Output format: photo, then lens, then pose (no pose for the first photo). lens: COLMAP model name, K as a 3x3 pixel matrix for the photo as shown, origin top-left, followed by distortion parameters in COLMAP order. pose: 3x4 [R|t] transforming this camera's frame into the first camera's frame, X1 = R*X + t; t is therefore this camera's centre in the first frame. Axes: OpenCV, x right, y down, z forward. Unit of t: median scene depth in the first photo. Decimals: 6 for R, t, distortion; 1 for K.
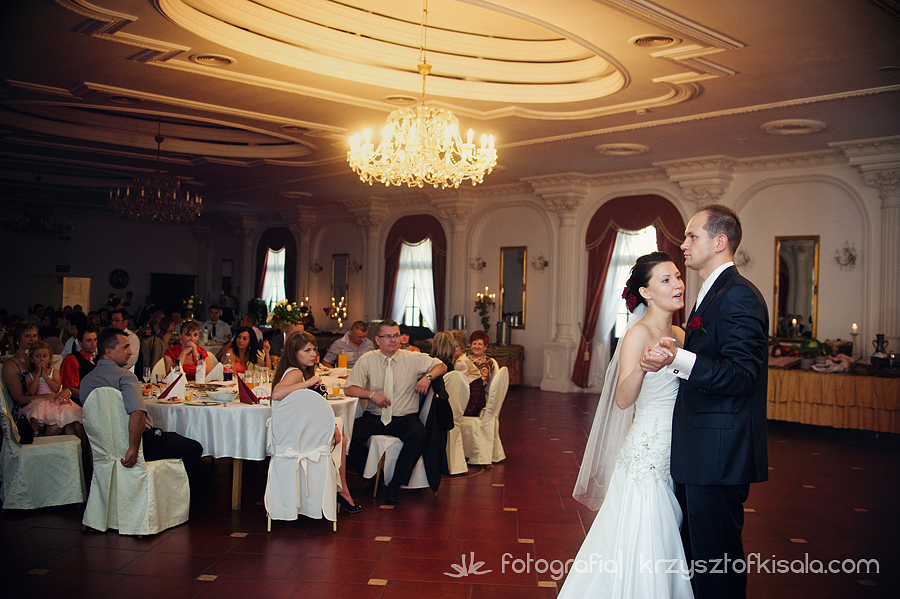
lens RADIAL K [[882.0, 0, 450.0], [0, 882.0, 299.5], [0, 0, 1]] dist [-0.156575, 0.130193]
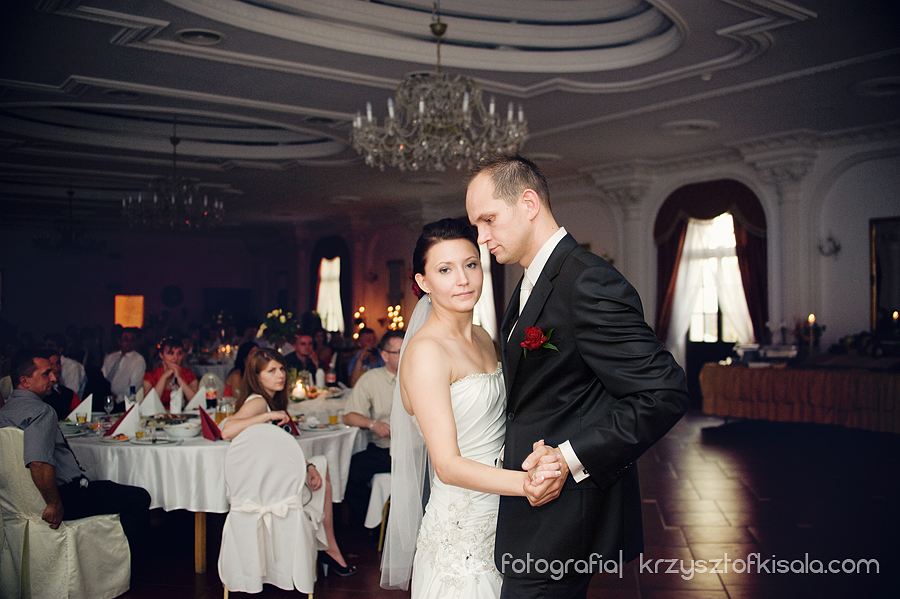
lens RADIAL K [[882.0, 0, 450.0], [0, 882.0, 299.5], [0, 0, 1]] dist [-0.156575, 0.130193]
pose [[0.995424, -0.035012, -0.088915, 0.031705], [0.034174, 0.999356, -0.010925, 0.003400], [0.089241, 0.007836, 0.995979, 0.115051]]
